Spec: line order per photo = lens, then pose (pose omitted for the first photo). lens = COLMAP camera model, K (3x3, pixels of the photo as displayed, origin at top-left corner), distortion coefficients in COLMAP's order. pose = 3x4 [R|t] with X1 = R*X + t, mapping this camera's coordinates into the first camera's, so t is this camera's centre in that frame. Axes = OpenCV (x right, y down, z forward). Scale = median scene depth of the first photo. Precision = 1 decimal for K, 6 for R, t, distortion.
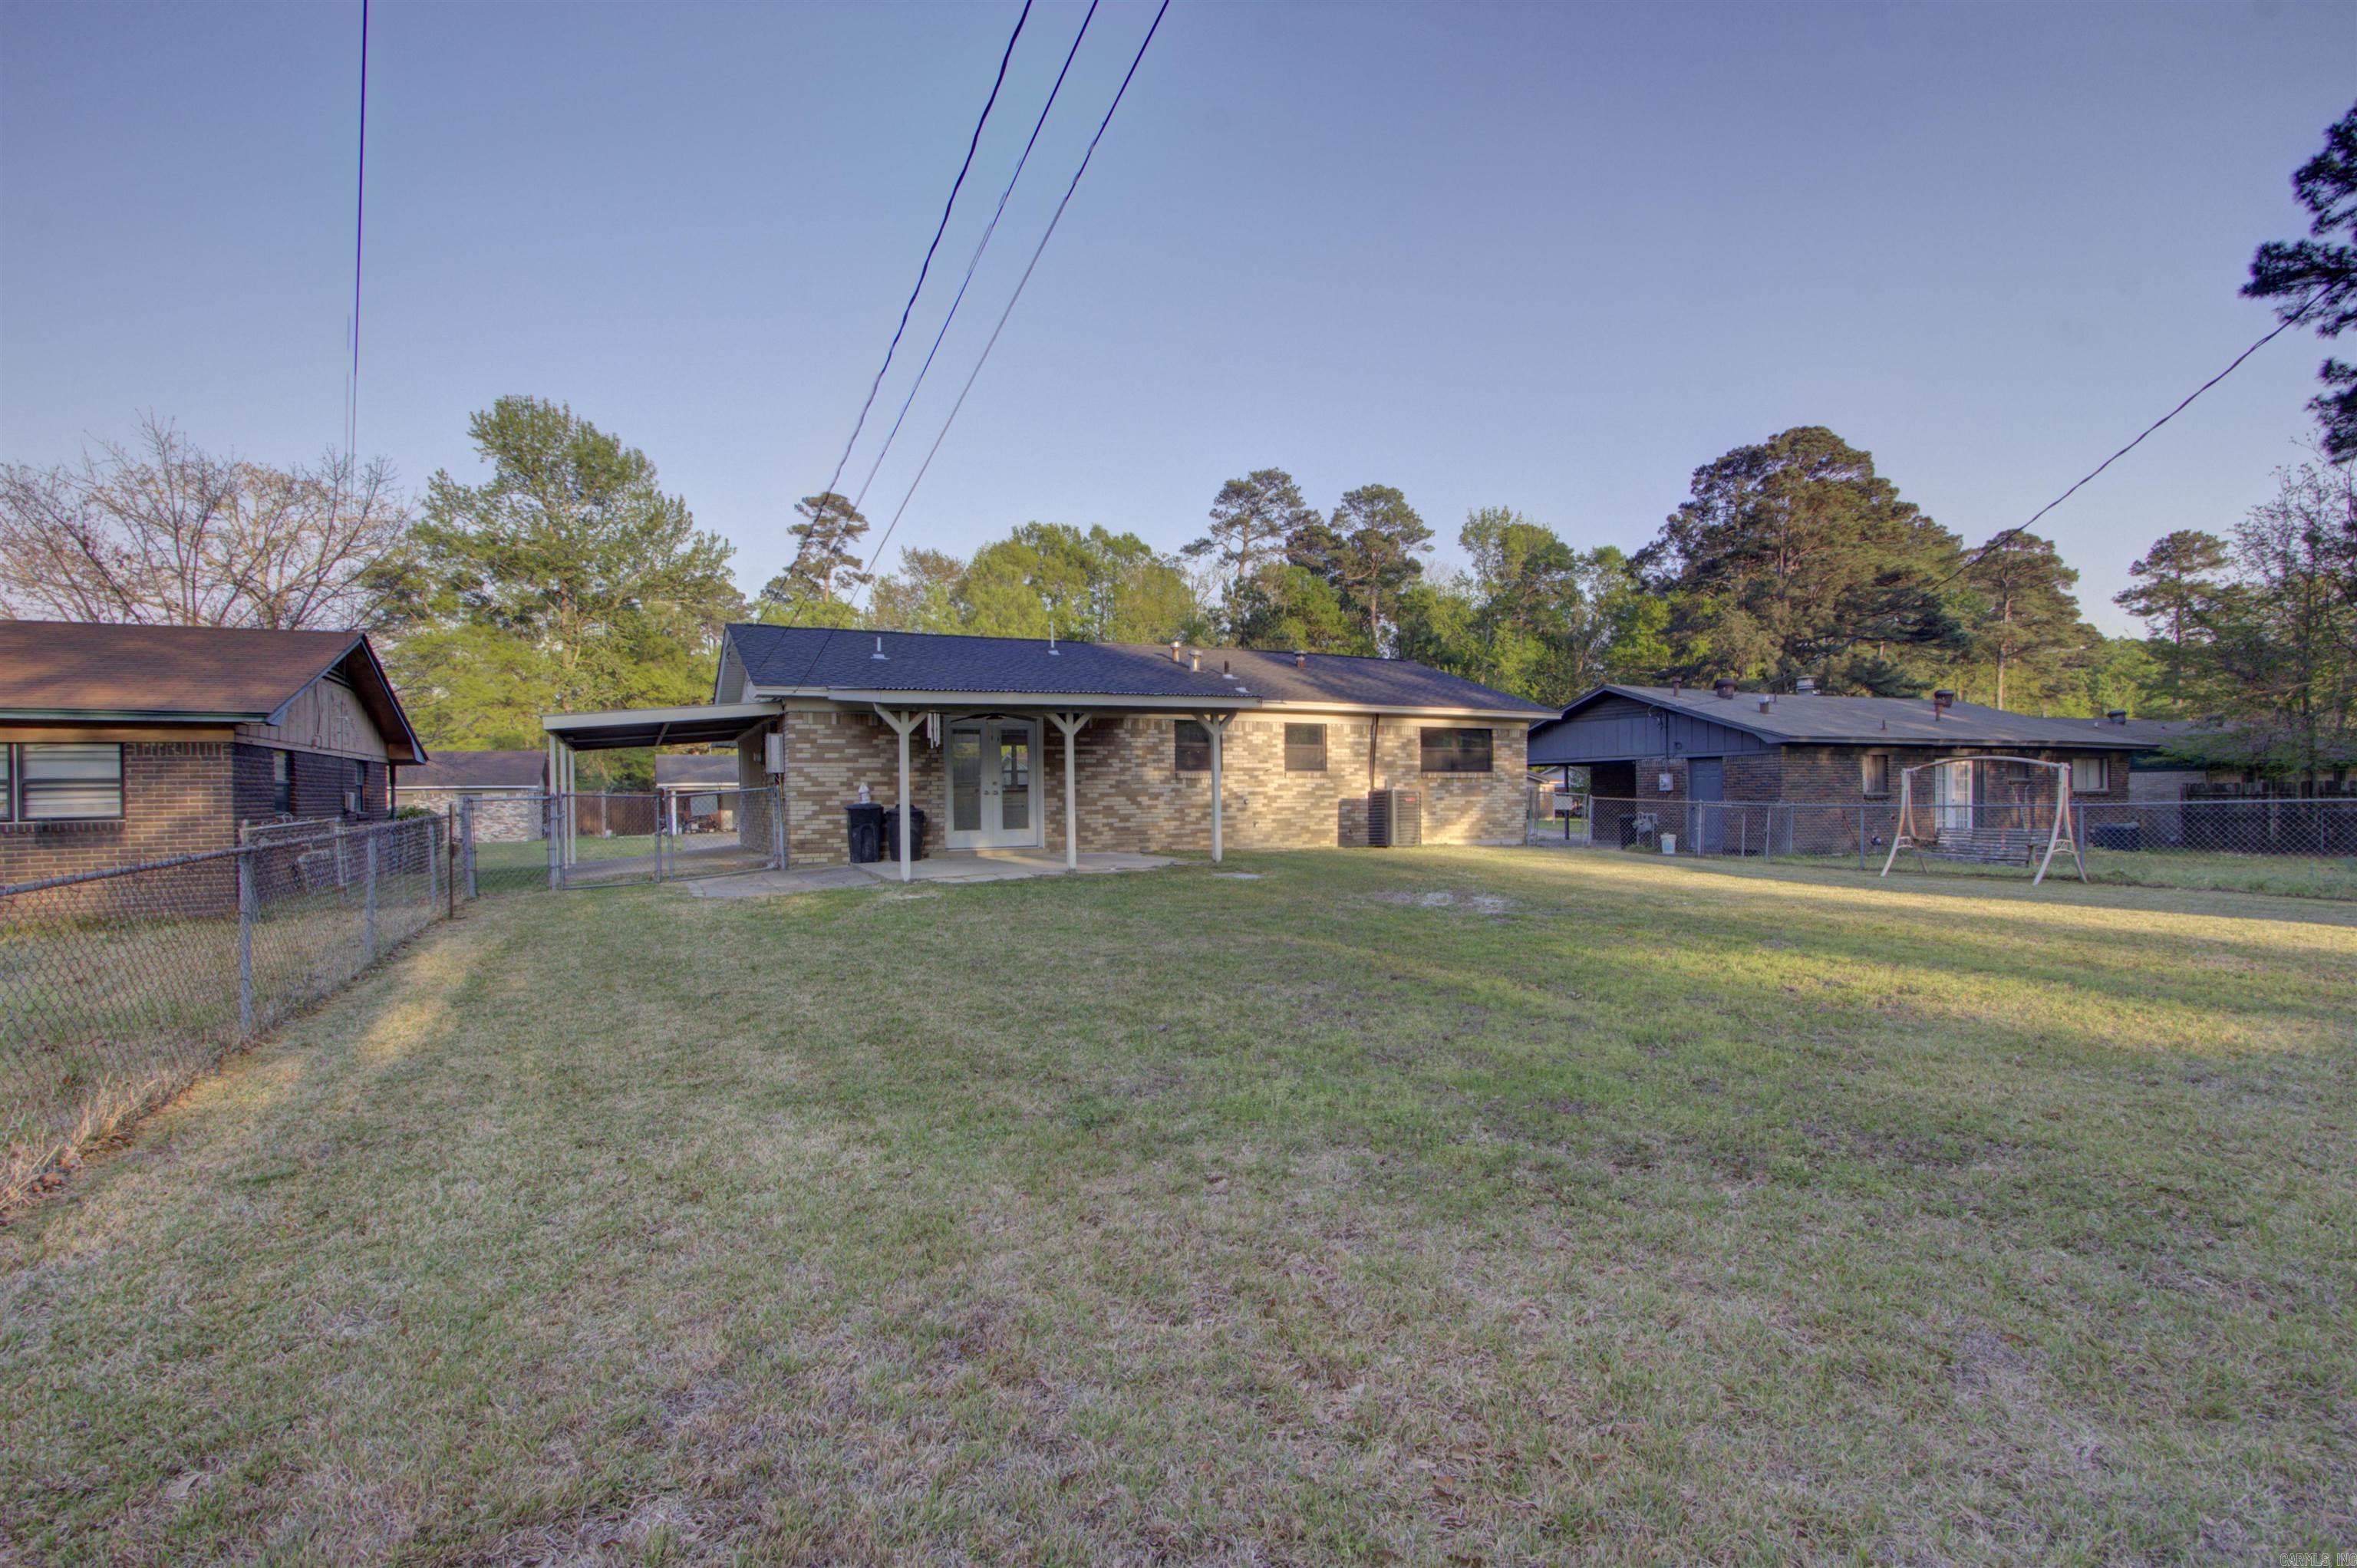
lens RADIAL K [[1077.6, 0, 1174.5], [0, 1077.6, 807.4], [0, 0, 1]] dist [-0.000636, 0.000788]
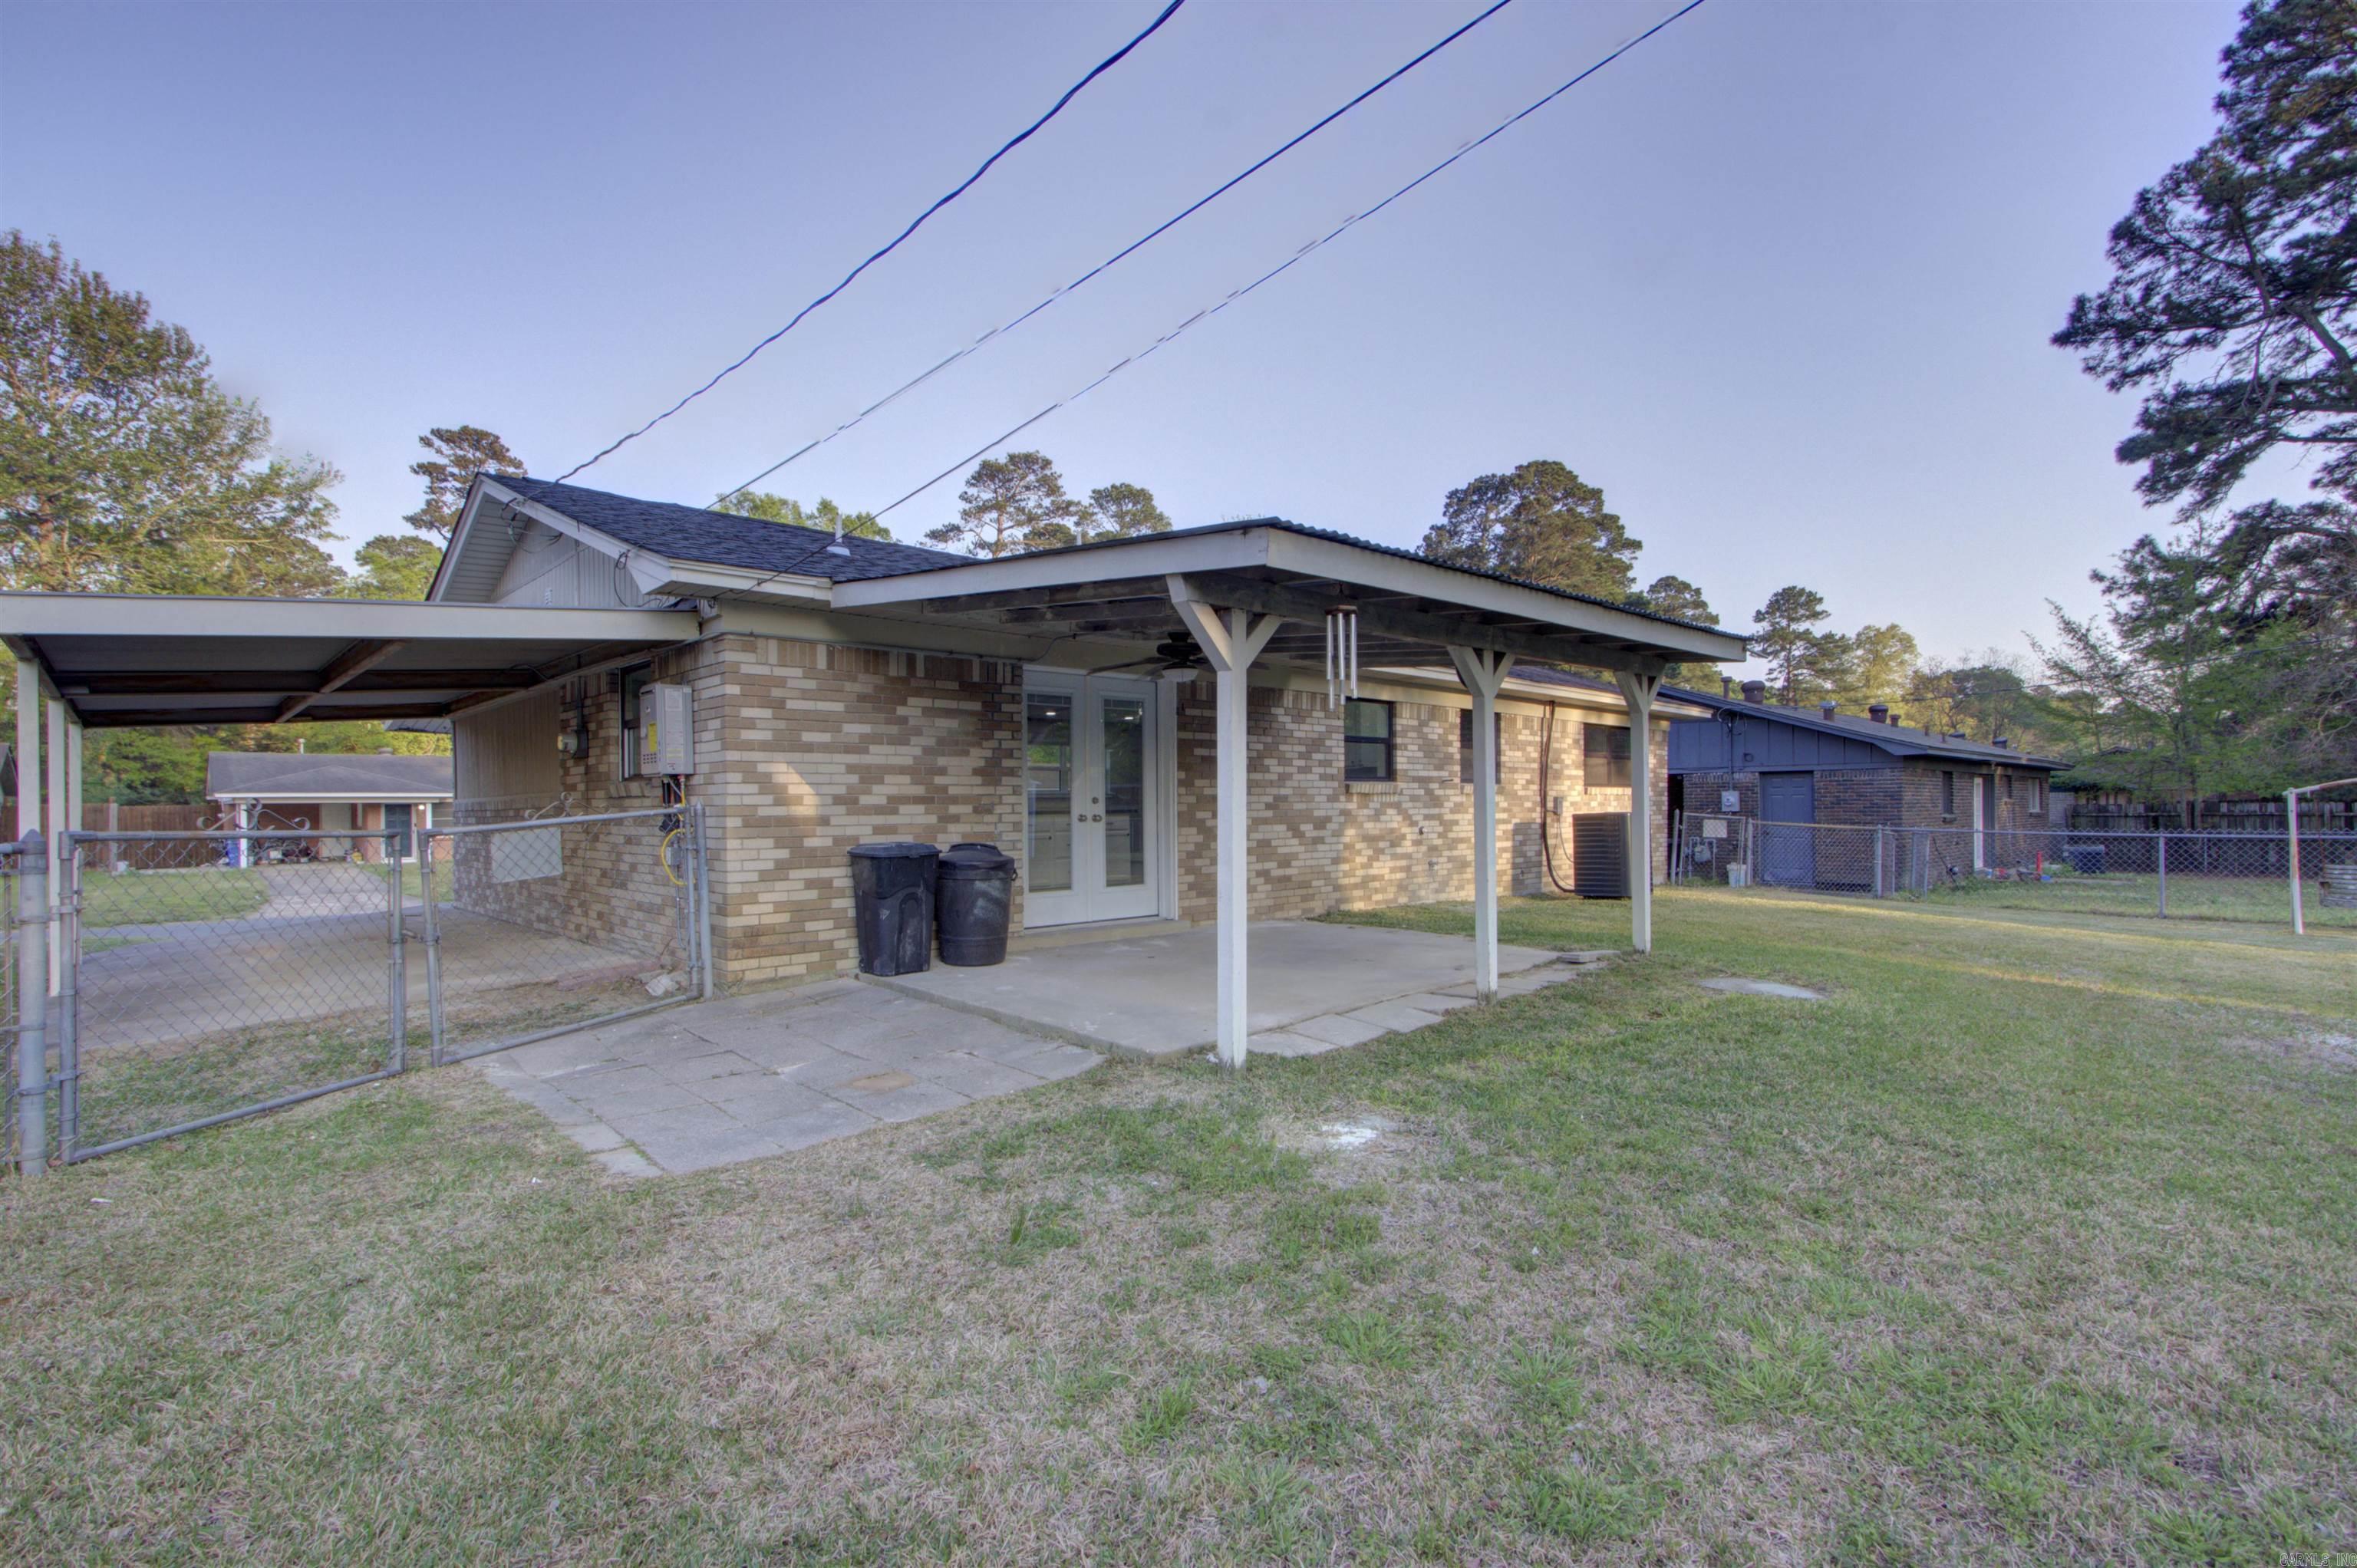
lens RADIAL K [[1084.3, 0, 1176.4], [0, 1084.3, 794.7], [0, 0, 1]] dist [0.002755, 0.001468]
pose [[0.957027, 0.007107, 0.289911, -0.061502], [0.000080, 0.999693, -0.024772, -0.002568], [-0.289998, 0.023730, 0.956733, 0.104964]]
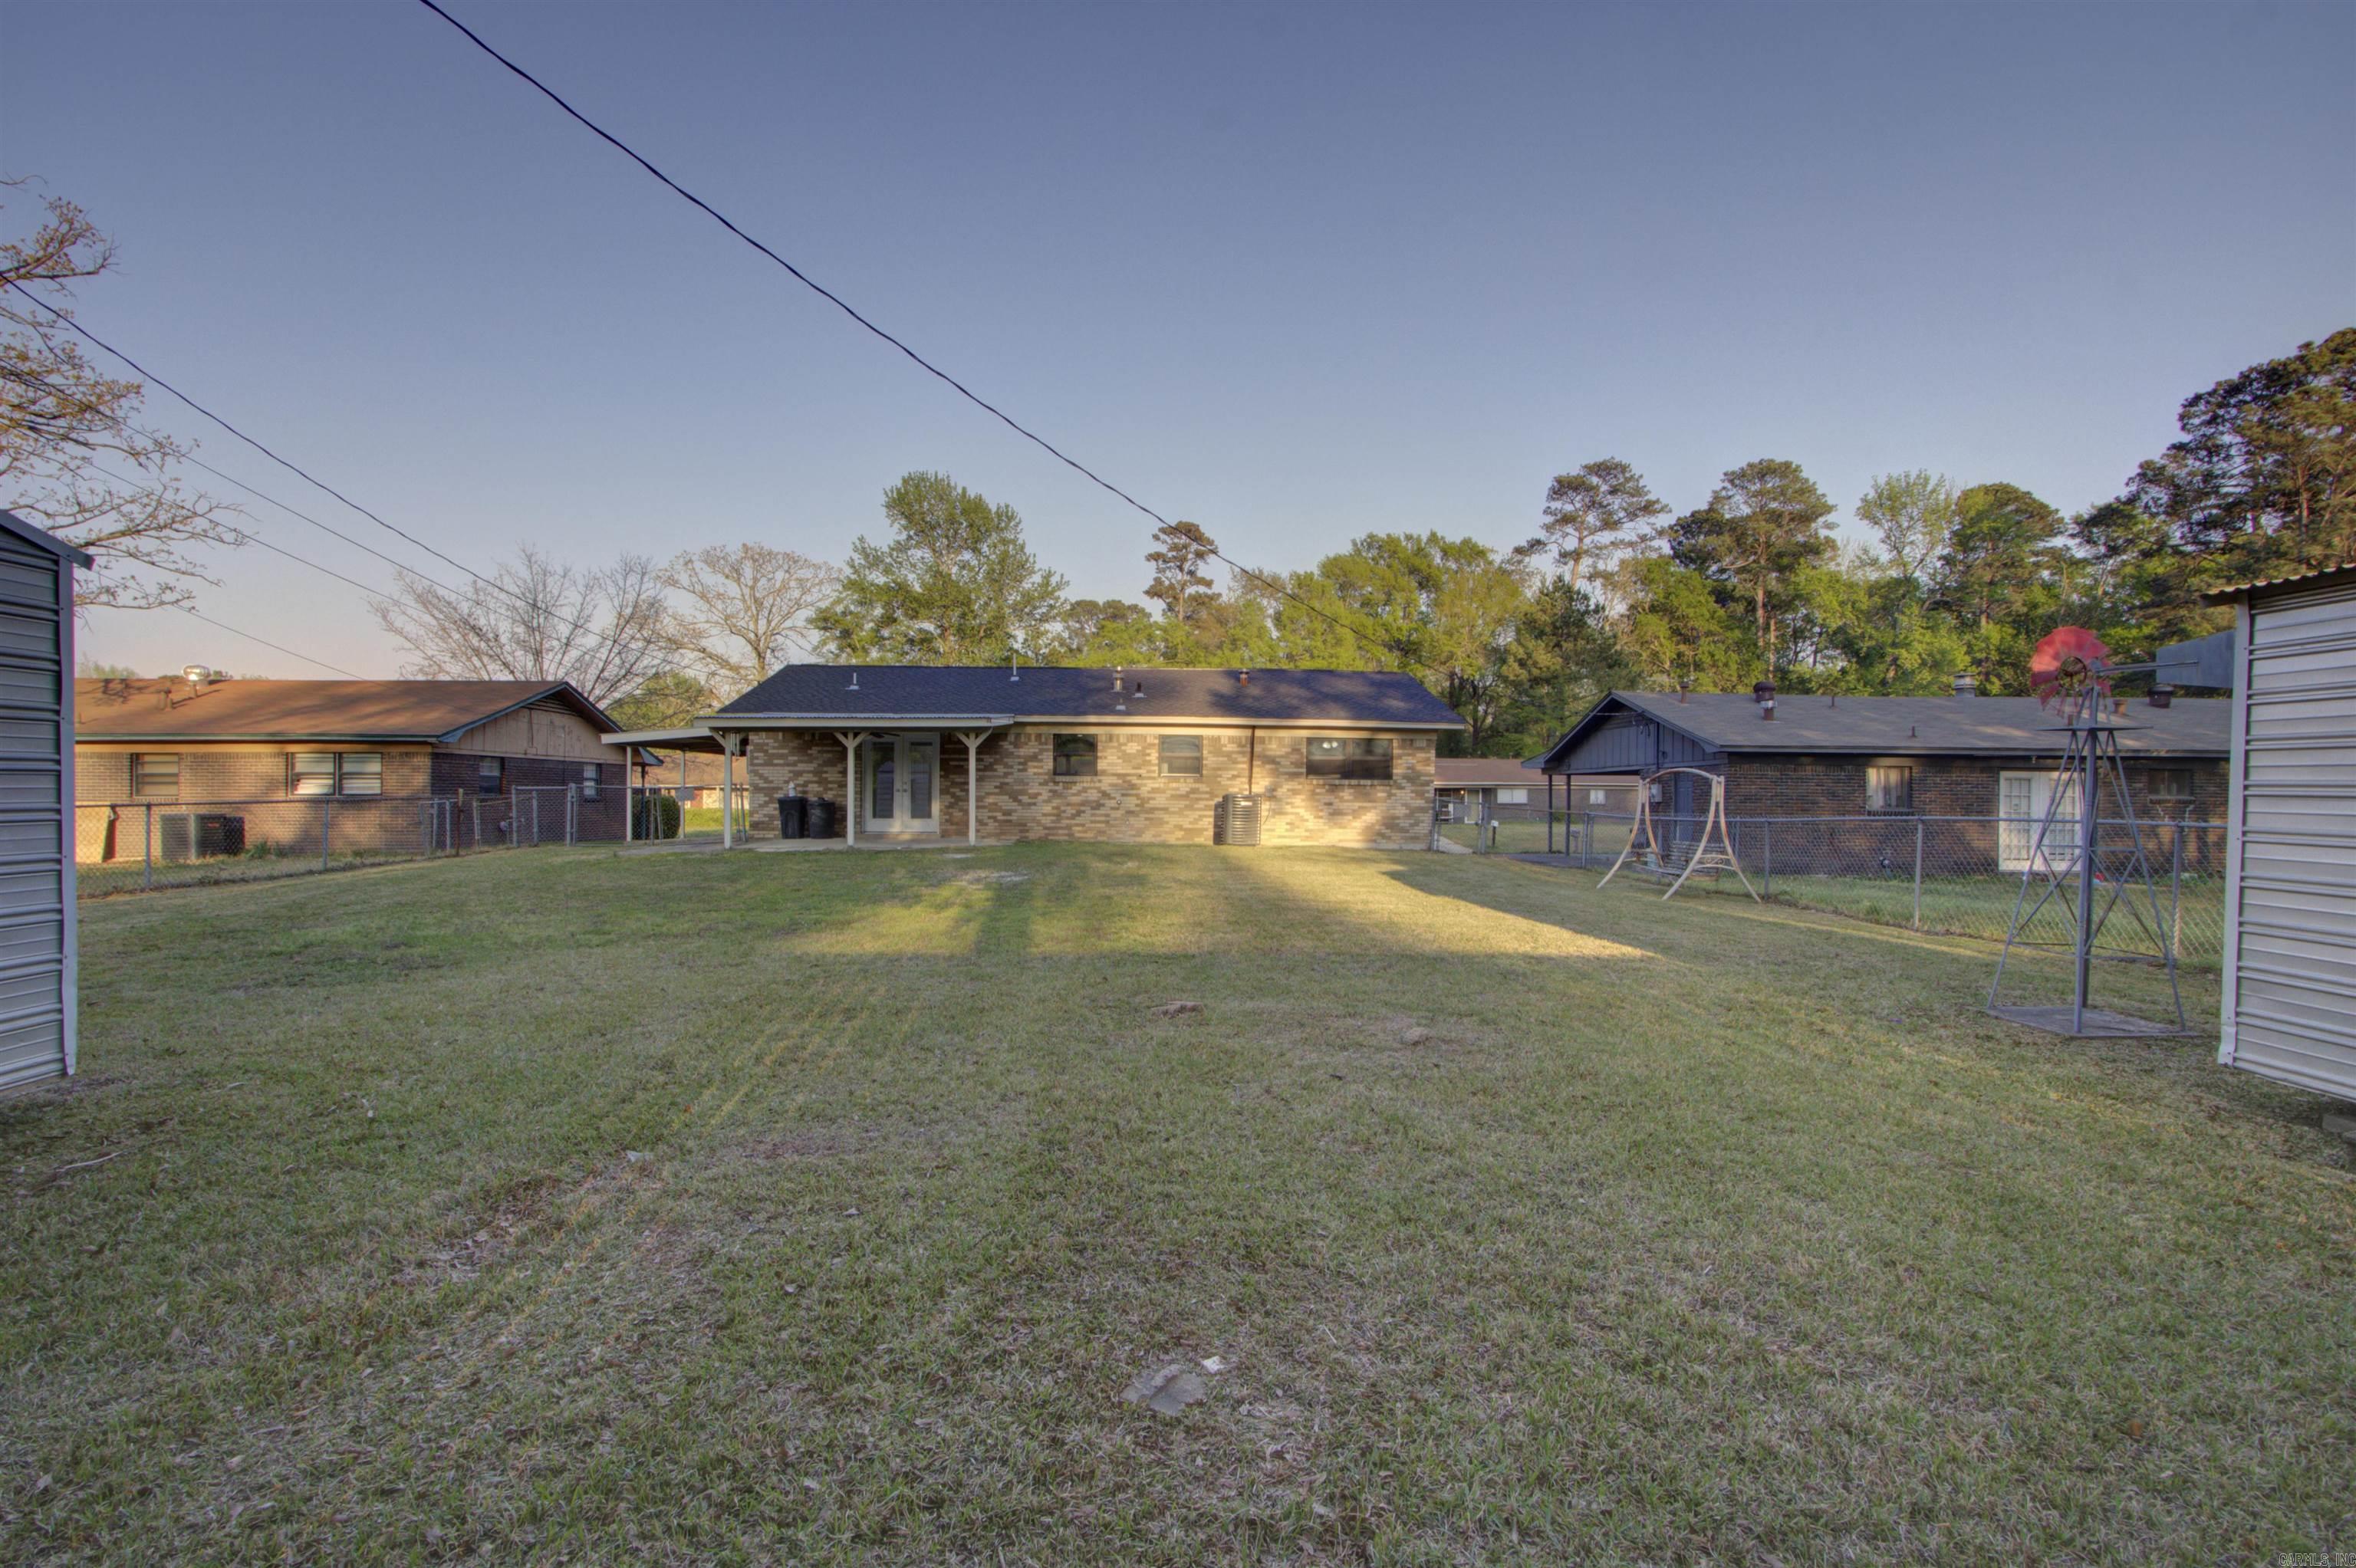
lens RADIAL K [[1084.0, 0, 1178.0], [0, 1084.0, 784.0], [0, 0, 1]] dist [0.001619, 0.007096]
pose [[0.914551, 0.014180, -0.404221, 0.146638], [-0.024446, 0.999496, -0.020247, -0.000642], [0.403730, 0.028399, 0.914437, -0.015934]]
